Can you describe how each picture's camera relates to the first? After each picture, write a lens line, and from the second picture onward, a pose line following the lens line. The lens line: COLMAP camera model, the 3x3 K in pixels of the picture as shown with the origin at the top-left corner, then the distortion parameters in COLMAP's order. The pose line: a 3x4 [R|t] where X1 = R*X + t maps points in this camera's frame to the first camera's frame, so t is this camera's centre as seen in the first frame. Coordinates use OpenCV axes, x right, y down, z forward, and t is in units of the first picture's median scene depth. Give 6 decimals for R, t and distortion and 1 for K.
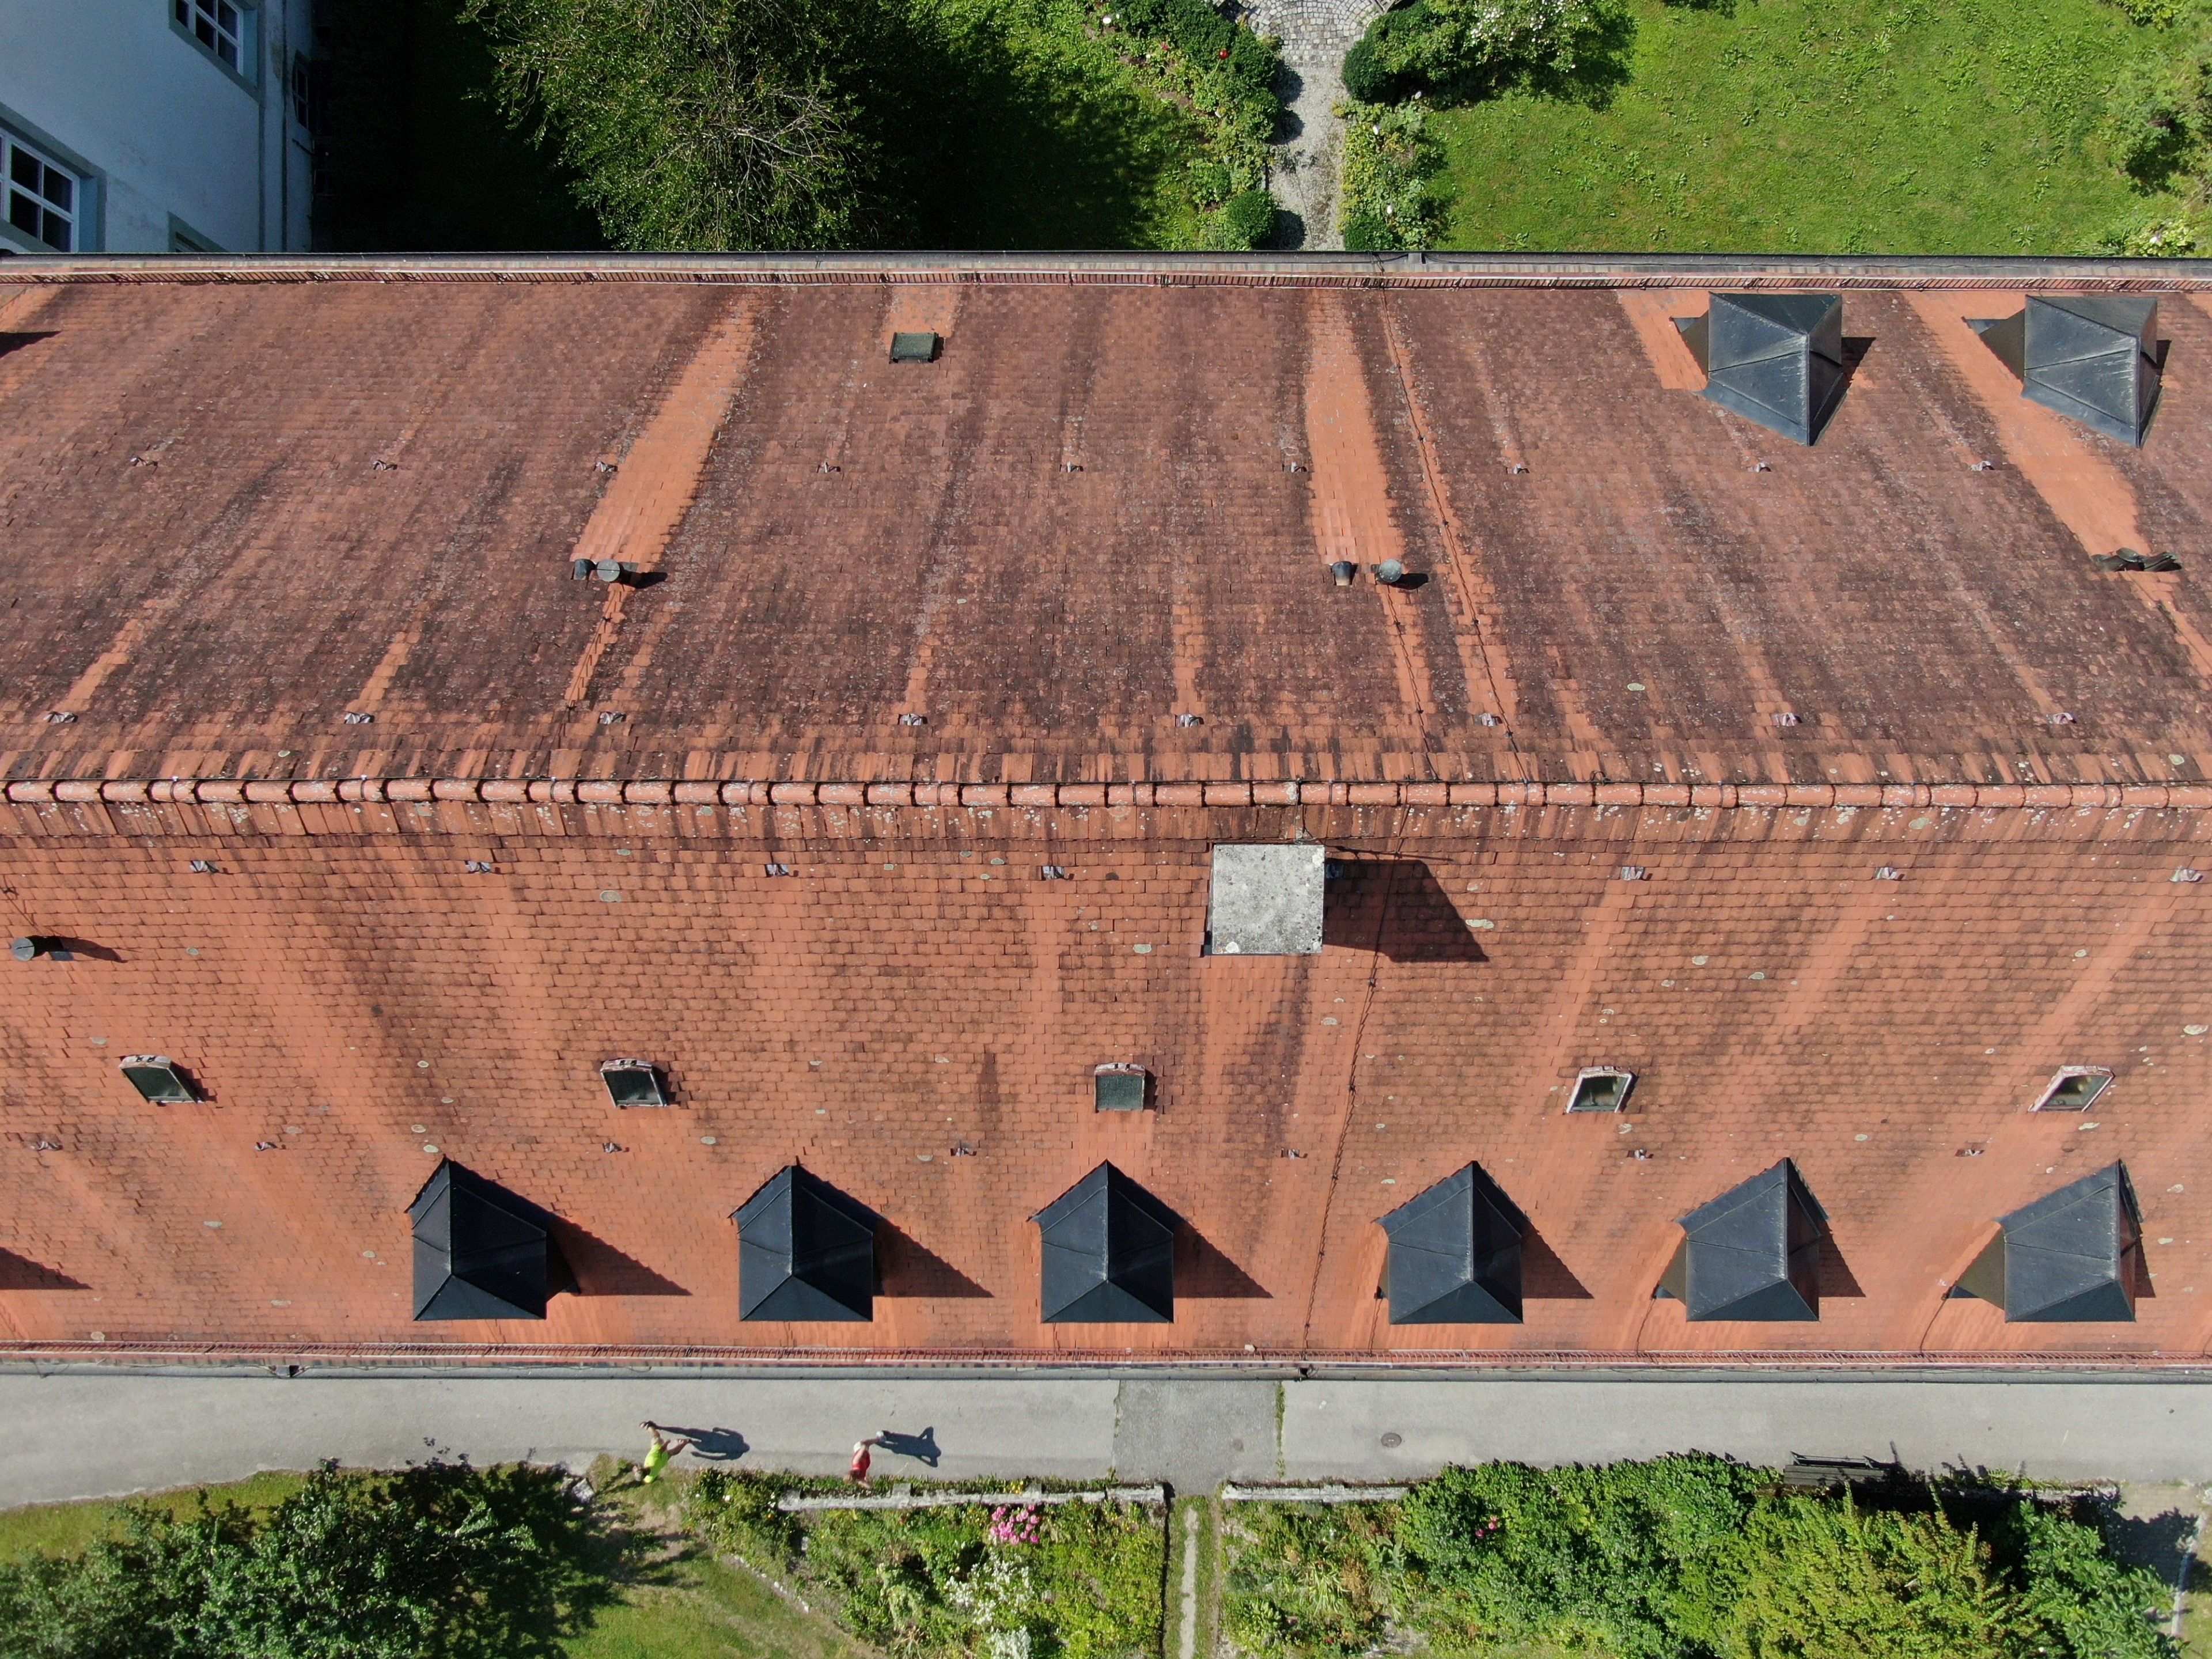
lens RADIAL K [[1546.0, 0, 1100.2], [0, 1546.0, 831.7], [0, 0, 1]] dist [-0.011082, 0.001474]
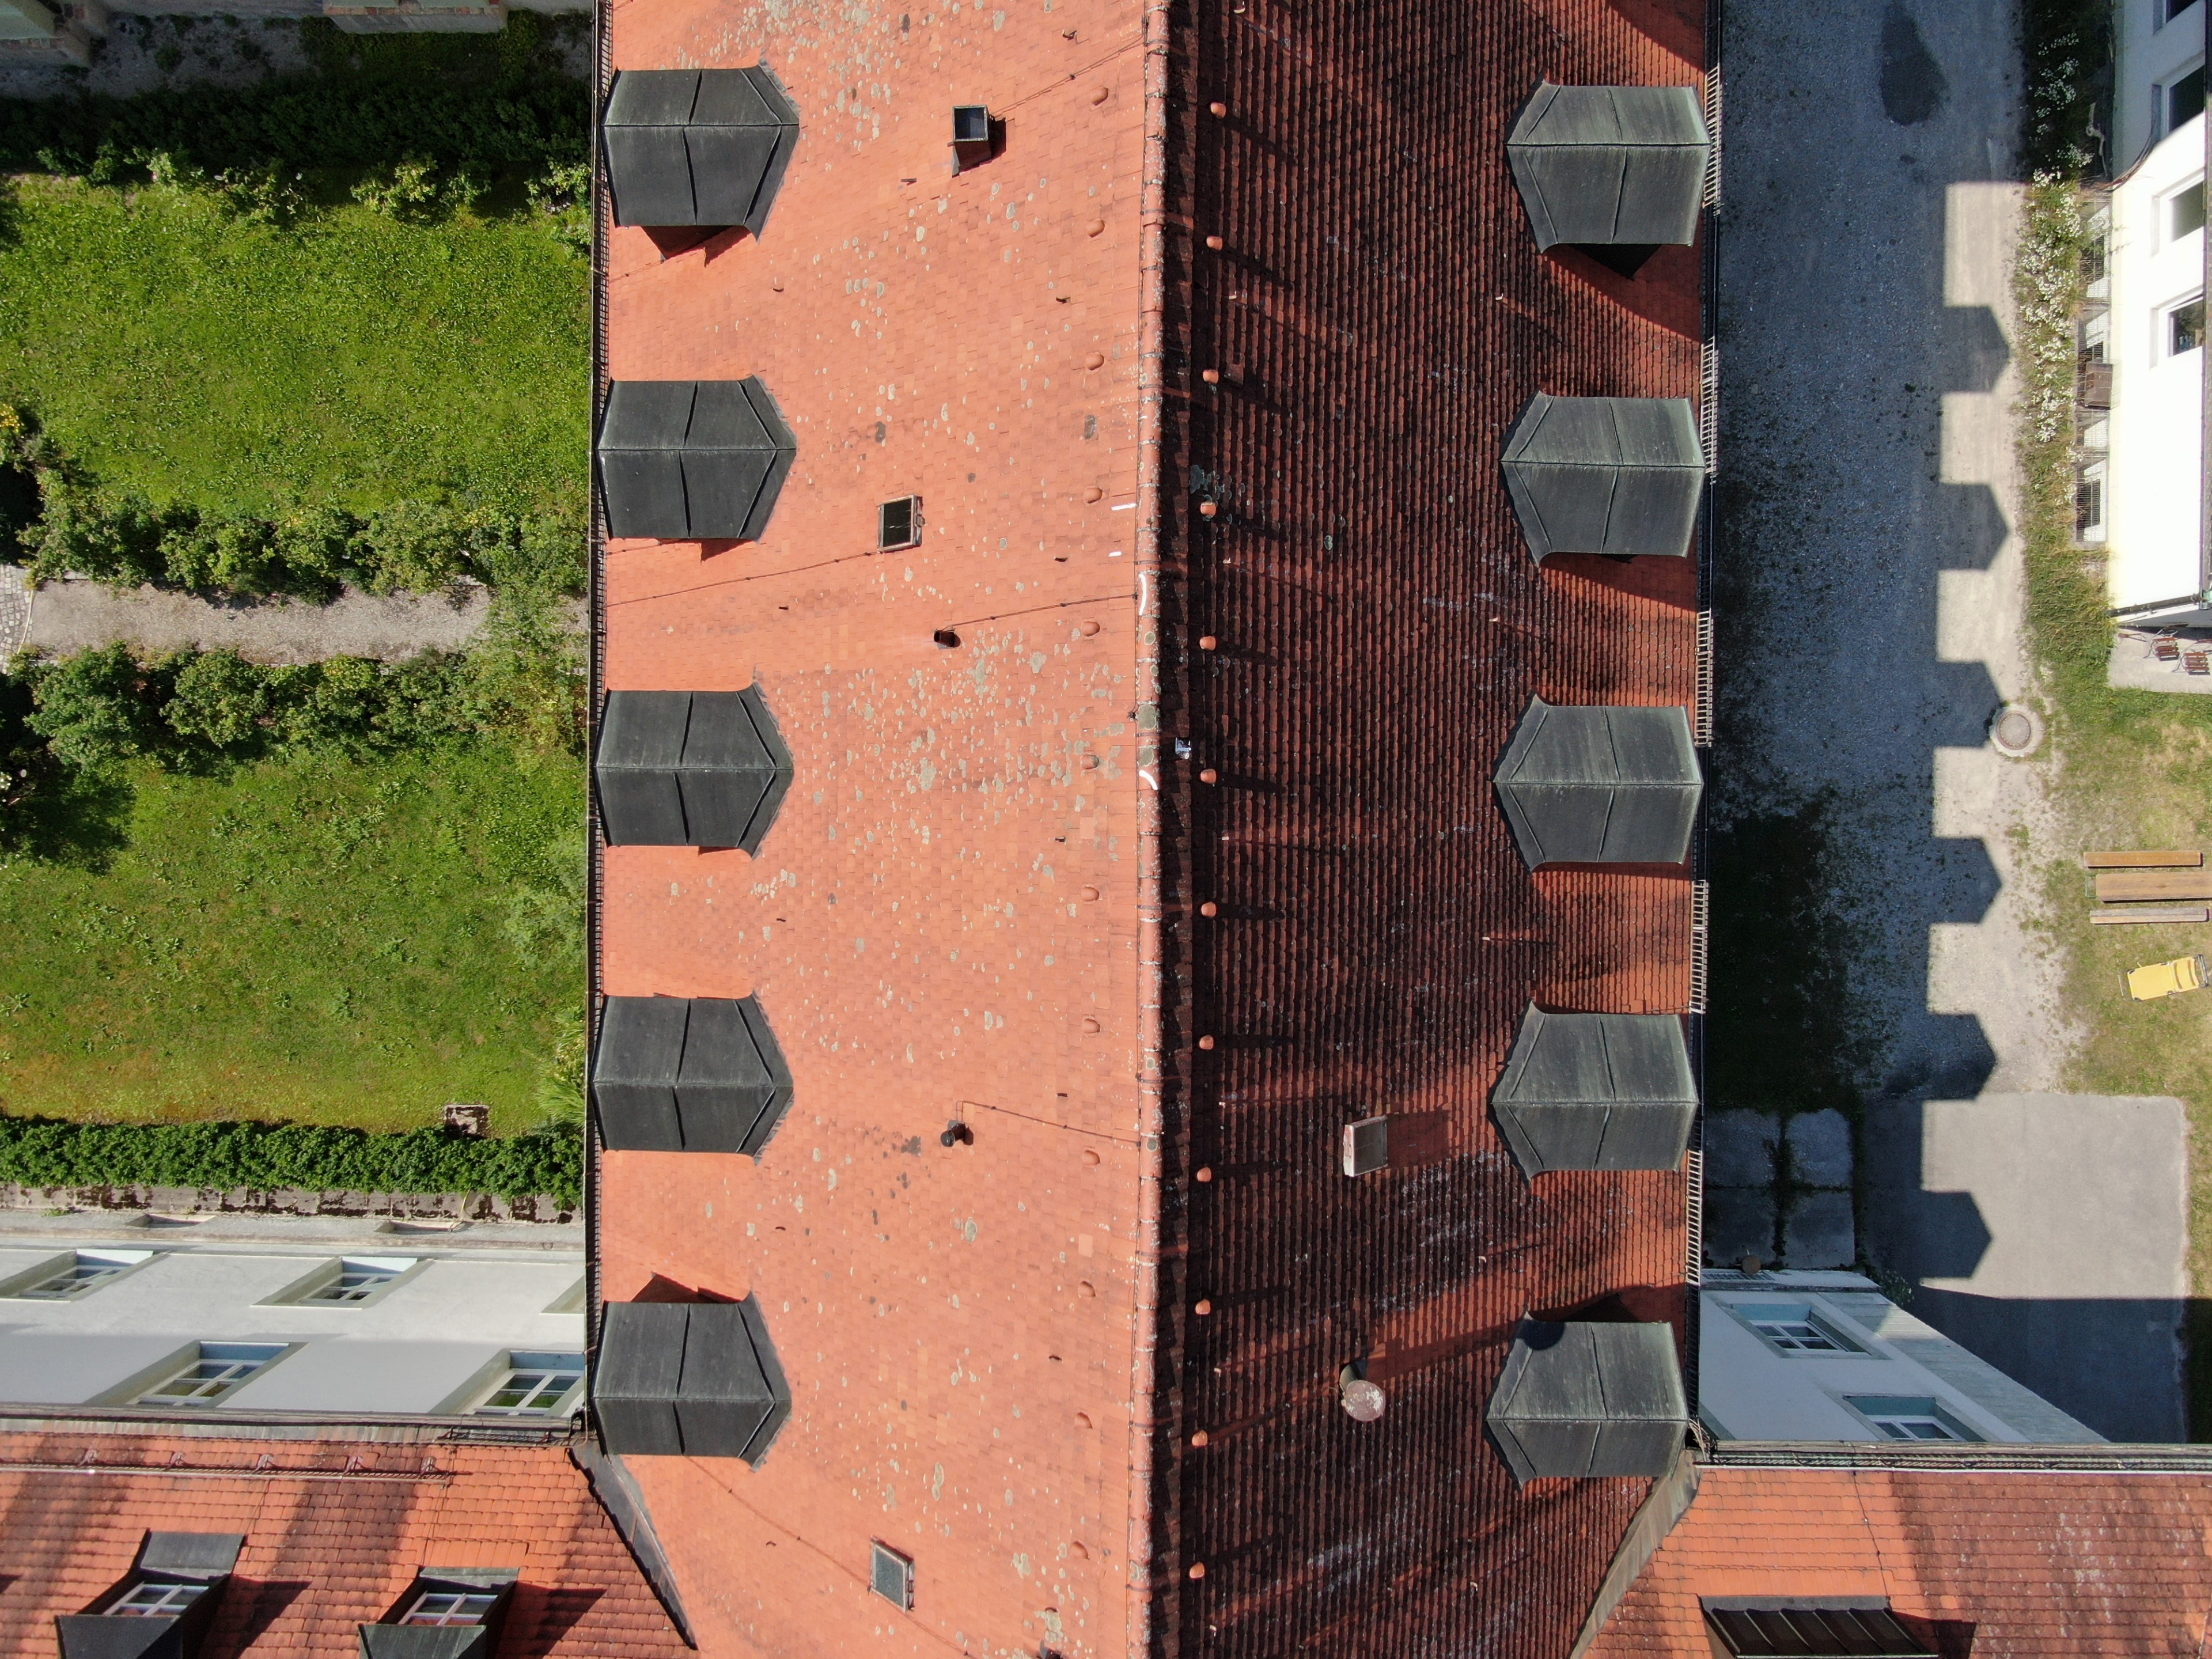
lens RADIAL K [[1545.1, 0, 1104.8], [0, 1545.1, 828.4], [0, 0, 1]] dist [-0.011126, -0.001397]
pose [[0.999789, 0.020521, -0.000138, 0.995515], [-0.020518, 0.999741, 0.009883, -0.523445], [0.000341, -0.009878, 0.999951, -0.024233]]
